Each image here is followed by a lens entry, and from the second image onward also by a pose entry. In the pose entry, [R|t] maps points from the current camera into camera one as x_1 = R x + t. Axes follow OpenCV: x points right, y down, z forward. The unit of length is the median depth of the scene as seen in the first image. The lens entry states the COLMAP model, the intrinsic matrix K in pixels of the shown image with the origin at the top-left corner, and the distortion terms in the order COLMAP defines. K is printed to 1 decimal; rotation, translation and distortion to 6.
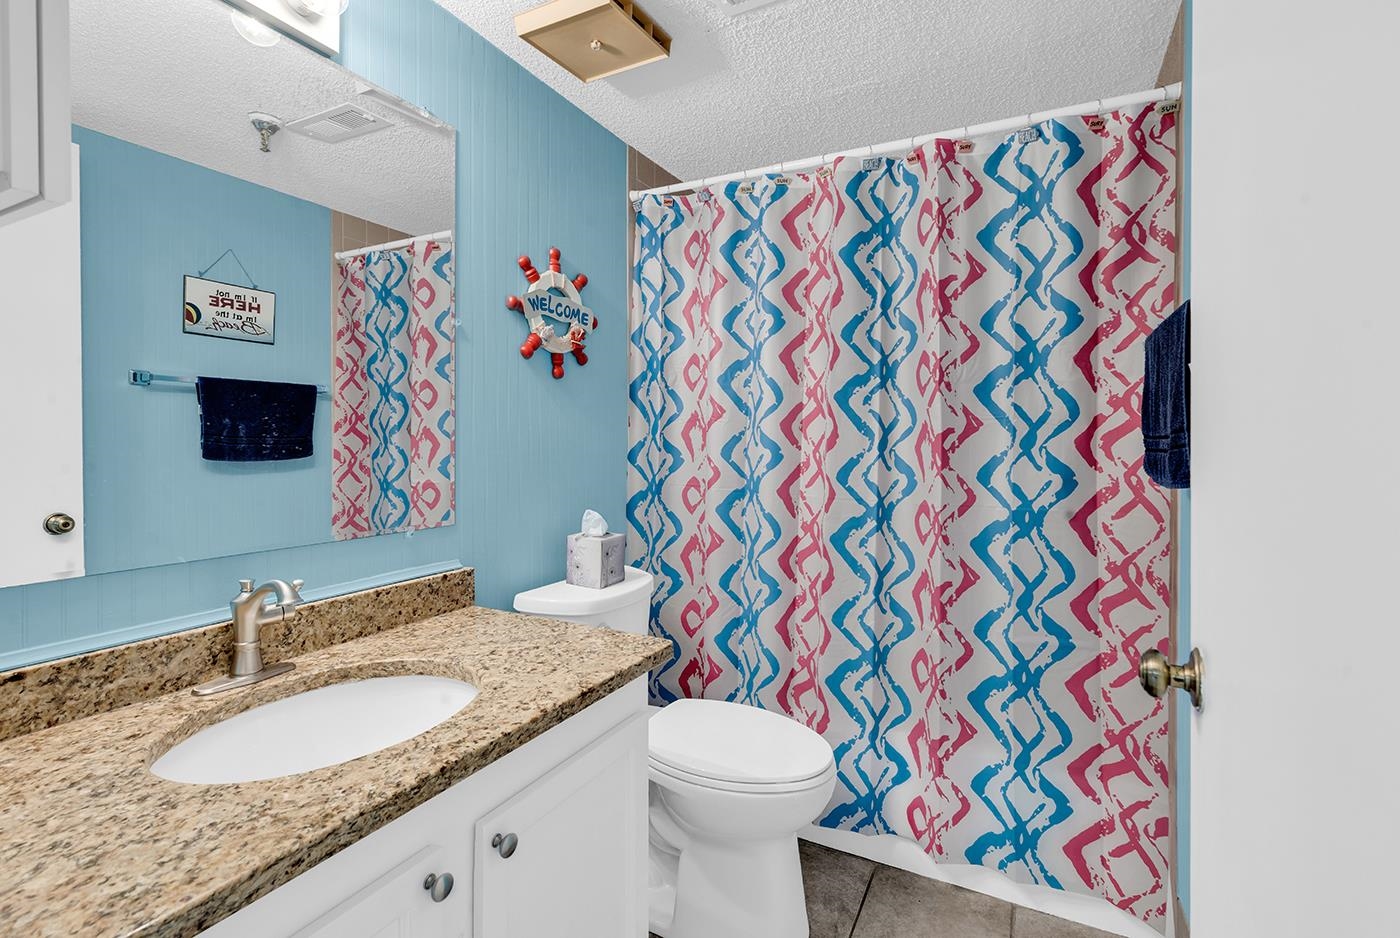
lens RADIAL K [[653.4, 0, 696.9], [0, 653.4, 467.9], [0, 0, 1]] dist [-0.000162, 0.001001]
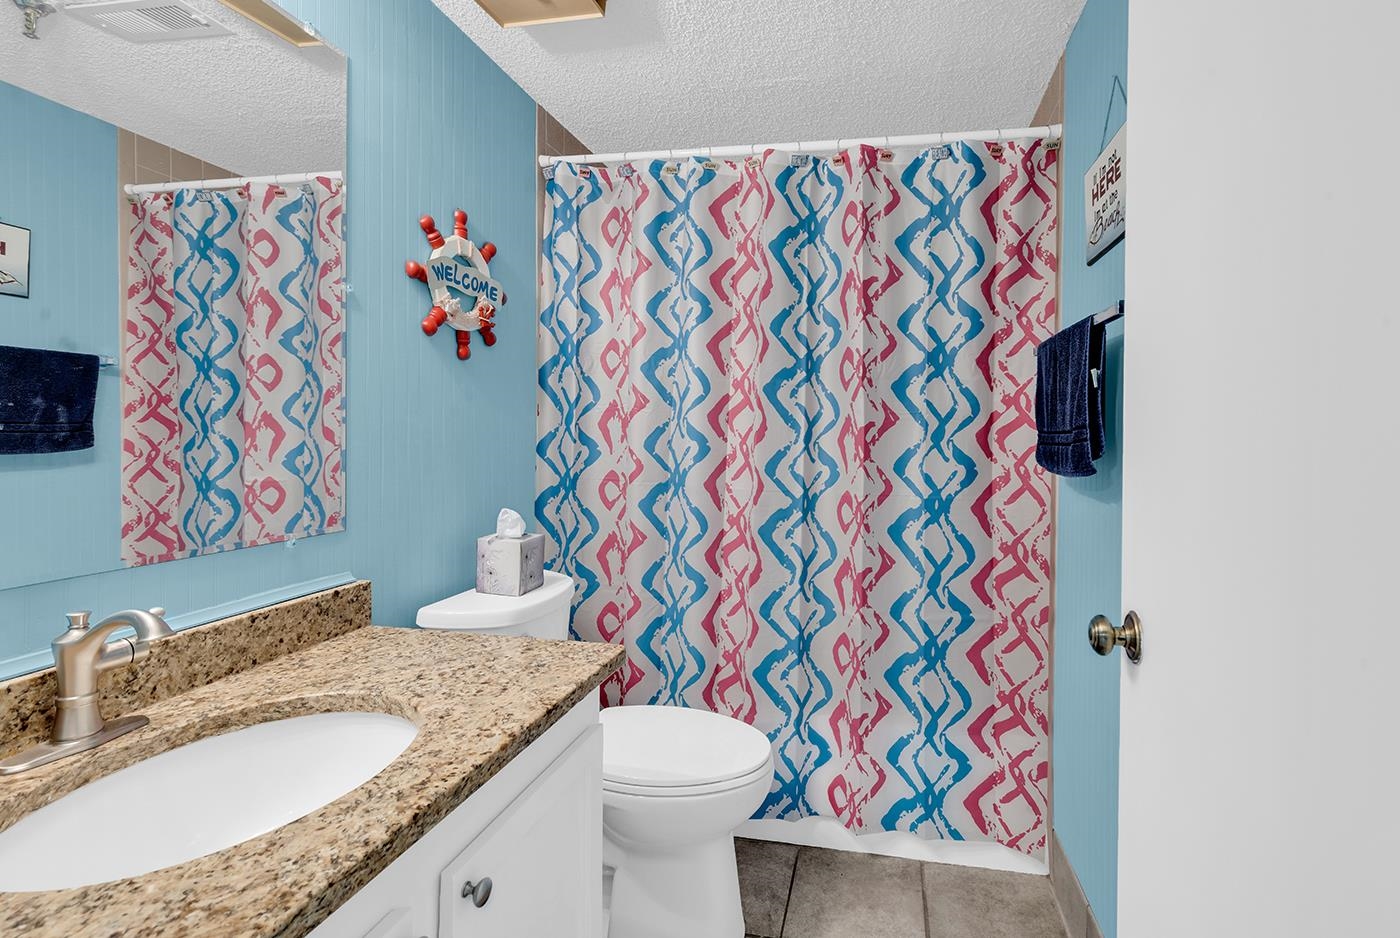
lens RADIAL K [[686.7, 0, 701.0], [0, 686.7, 465.5], [0, 0, 1]] dist [0.001407, -0.000522]
pose [[0.954185, -0.007208, 0.299129, -0.201539], [0.004680, 0.999947, 0.009168, -0.002099], [-0.299179, -0.007348, 0.954169, 0.025186]]
